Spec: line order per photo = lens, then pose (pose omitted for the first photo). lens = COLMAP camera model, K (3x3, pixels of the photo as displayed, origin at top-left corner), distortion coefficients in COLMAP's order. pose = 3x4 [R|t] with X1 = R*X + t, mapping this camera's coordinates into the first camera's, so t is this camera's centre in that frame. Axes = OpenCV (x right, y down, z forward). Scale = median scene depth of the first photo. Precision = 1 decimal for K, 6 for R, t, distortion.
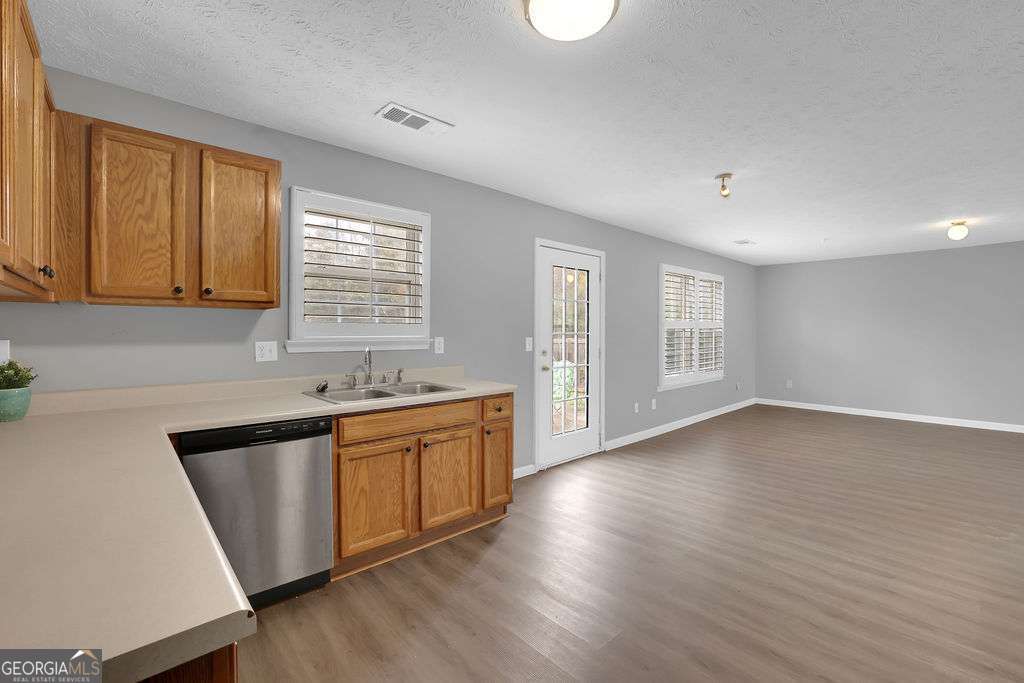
lens RADIAL K [[454.9, 0, 521.2], [0, 454.9, 335.8], [0, 0, 1]] dist [-0.001496, 0.000171]
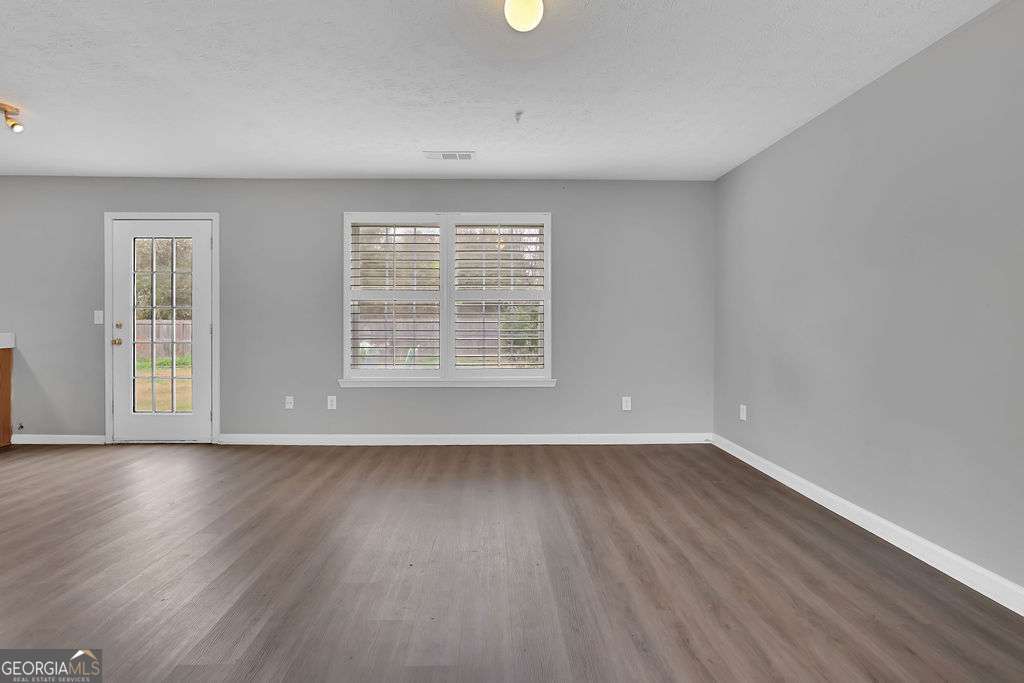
lens RADIAL K [[398.4, 0, 511.8], [0, 398.4, 321.8], [0, 0, 1]] dist [-0.000680, 0.000076]
pose [[0.735427, -0.006886, -0.677569, 2.016736], [-0.005918, 0.999845, -0.016585, 0.060235], [0.677578, 0.016207, 0.735272, 1.491626]]
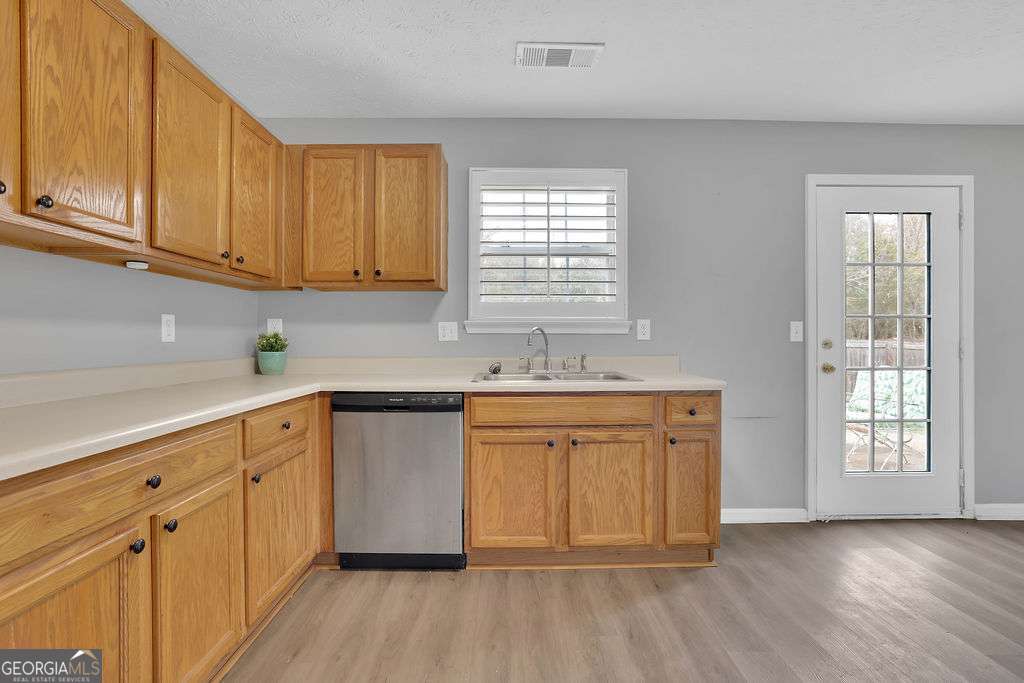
lens RADIAL K [[491.5, 0, 515.1], [0, 491.5, 337.5], [0, 0, 1]] dist [-0.017269, 0.000631]
pose [[0.741266, -0.008579, -0.671157, 0.300271], [-0.003194, 0.999862, -0.016308, 0.064680], [0.671204, 0.014233, 0.741136, 0.264524]]
